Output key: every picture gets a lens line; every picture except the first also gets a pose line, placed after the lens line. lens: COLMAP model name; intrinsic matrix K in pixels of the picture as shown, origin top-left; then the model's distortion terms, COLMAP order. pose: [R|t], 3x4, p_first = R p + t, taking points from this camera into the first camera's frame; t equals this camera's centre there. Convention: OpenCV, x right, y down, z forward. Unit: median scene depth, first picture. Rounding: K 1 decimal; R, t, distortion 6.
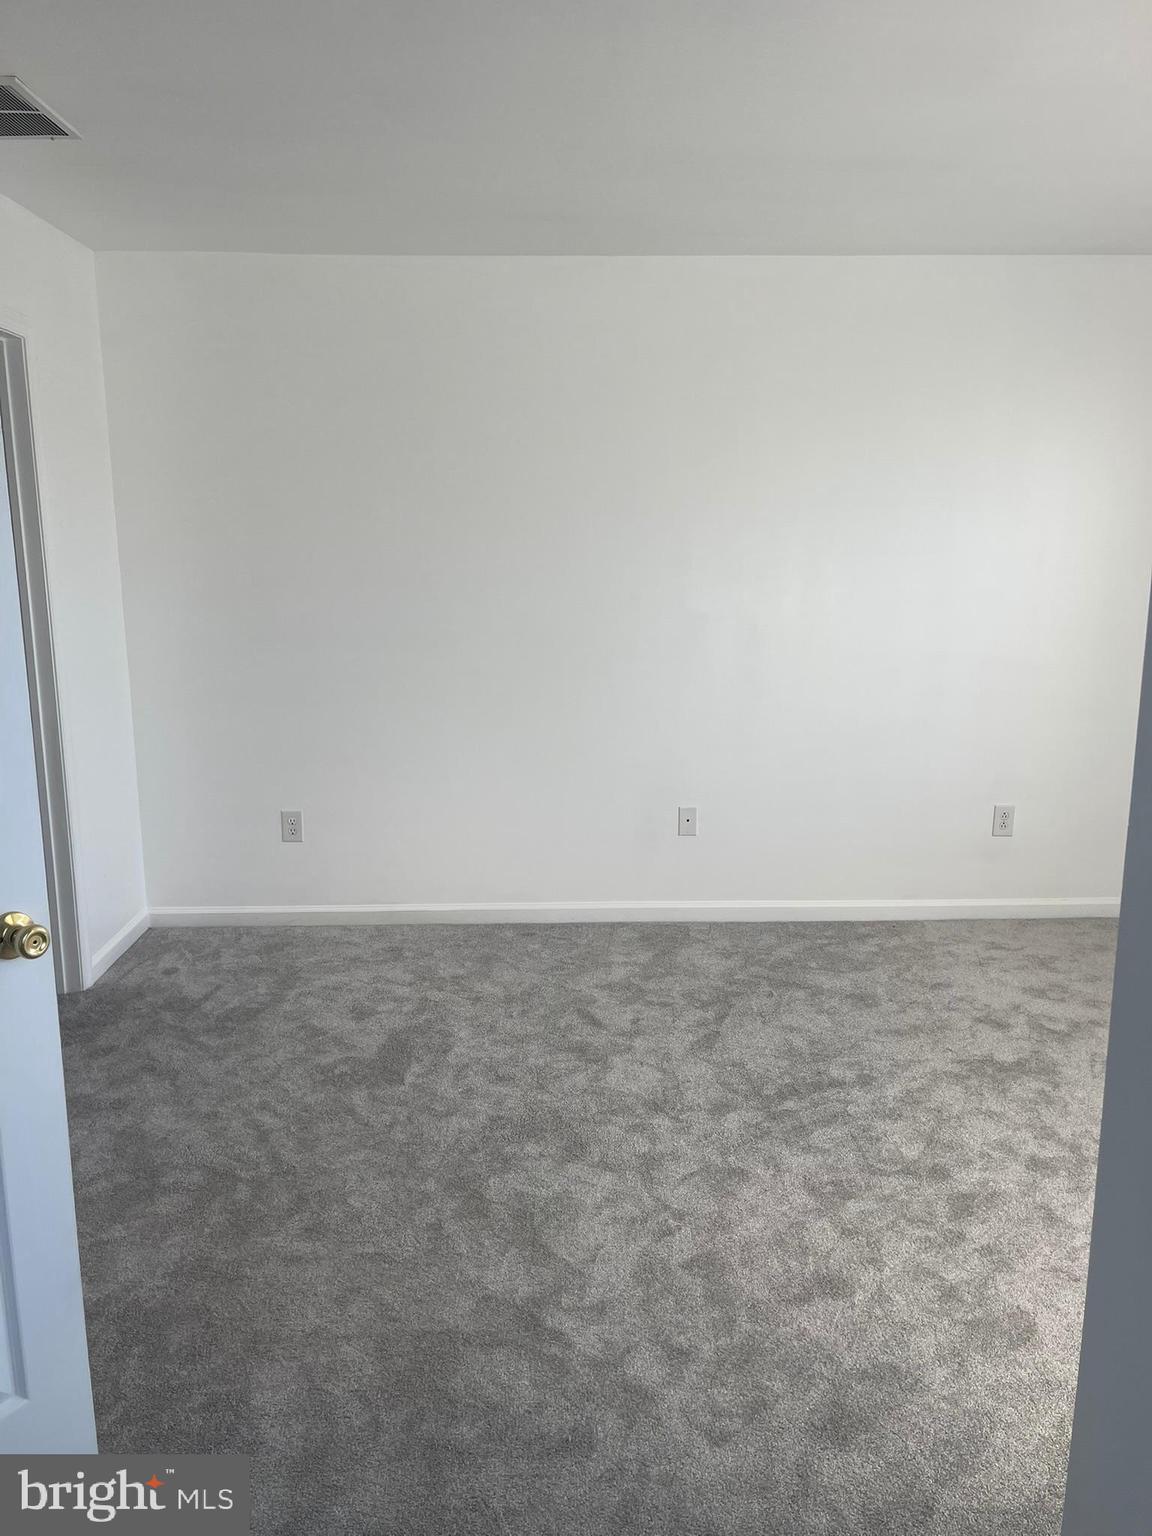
lens RADIAL K [[1151.0, 0, 579.9], [0, 1151.0, 771.6], [0, 0, 1]] dist [0.052134, -0.053537]
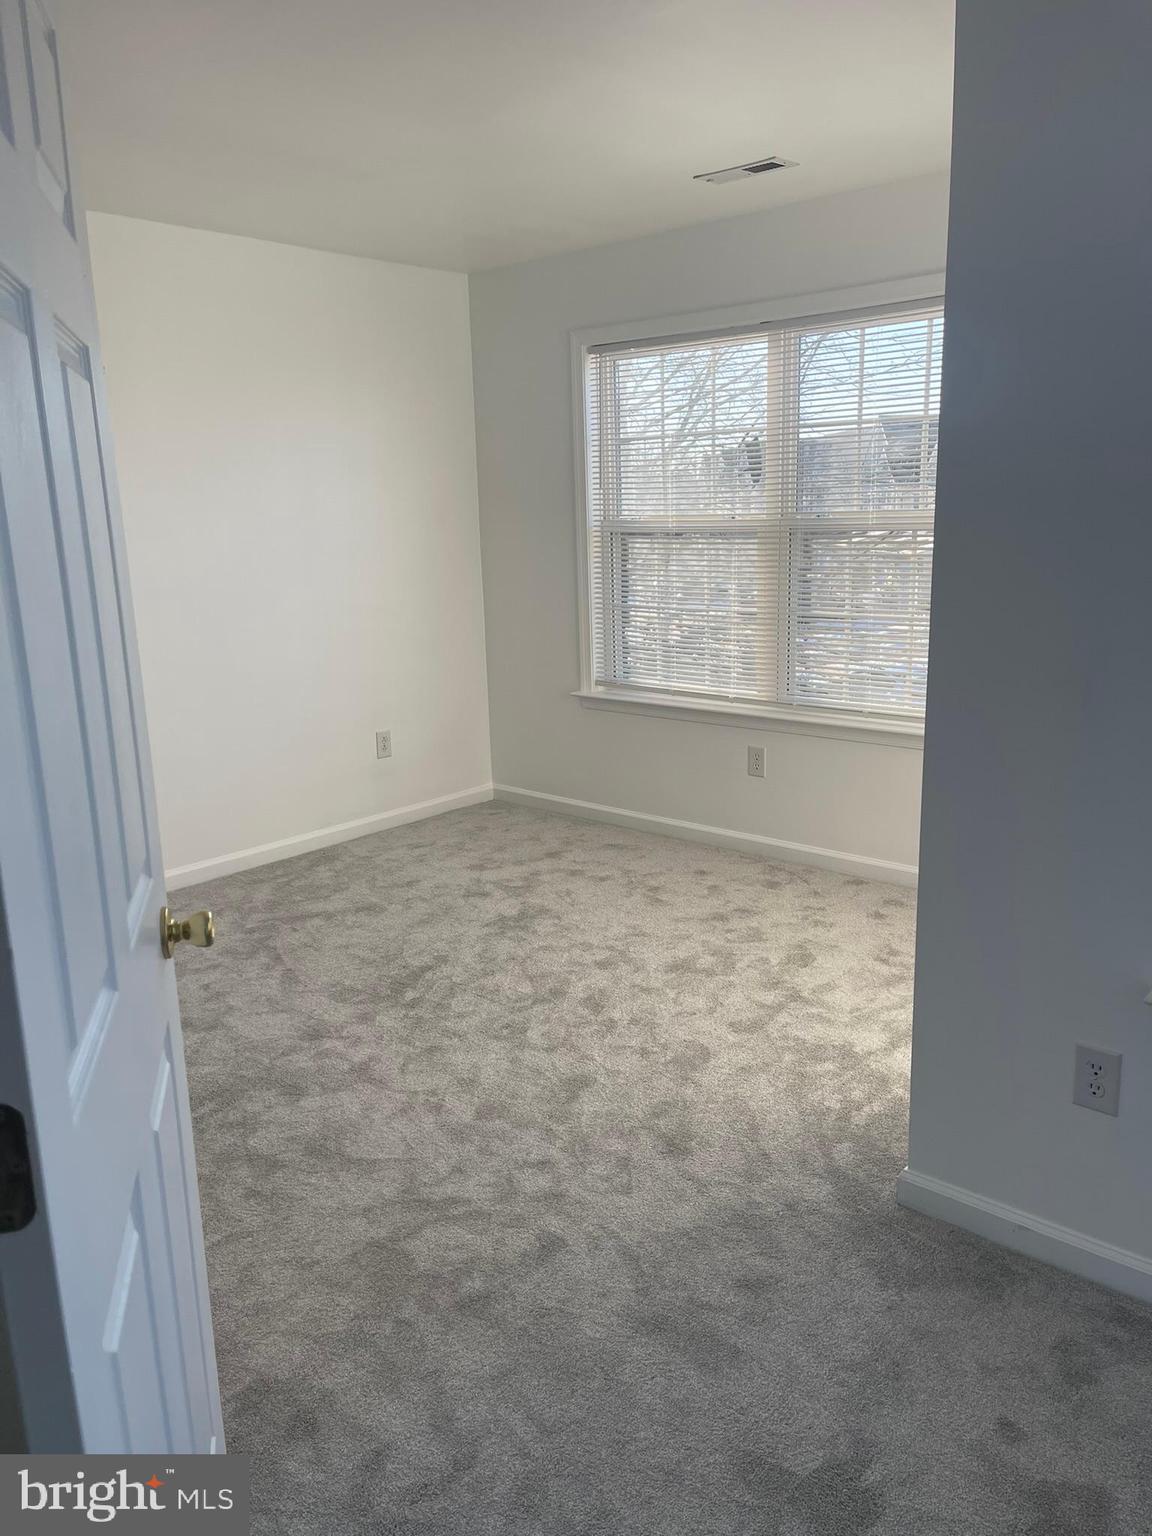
lens RADIAL K [[1151.0, 0, 598.6], [0, 1151.0, 760.8], [0, 0, 1]] dist [0.052134, -0.053537]
pose [[0.683618, -0.175667, 0.708384, -0.430608], [0.165196, 0.982655, 0.084261, -0.002413], [-0.710899, 0.059420, 0.700780, 0.058938]]
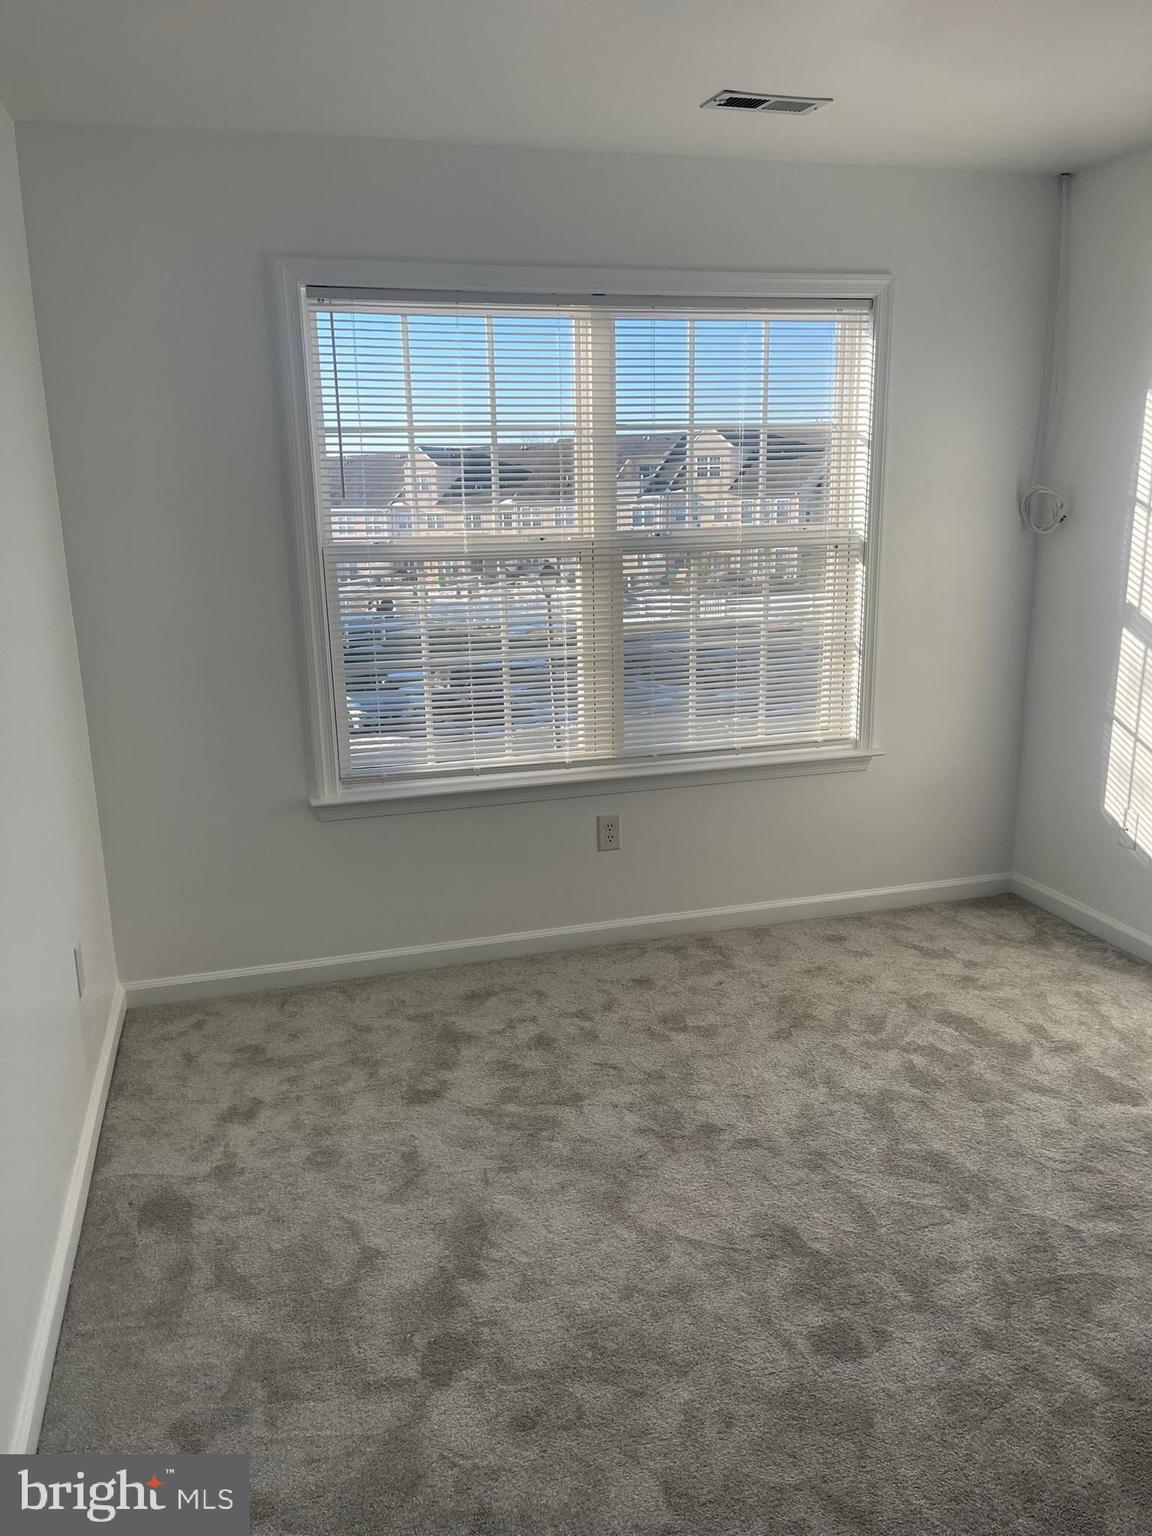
lens RADIAL K [[1151.0, 0, 611.2], [0, 1151.0, 764.7], [0, 0, 1]] dist [0.052134, -0.053537]
pose [[-0.231816, -0.213954, 0.948939, -0.379295], [0.213187, 0.940623, 0.264158, -0.229880], [-0.949111, 0.263538, -0.172439, 1.136060]]
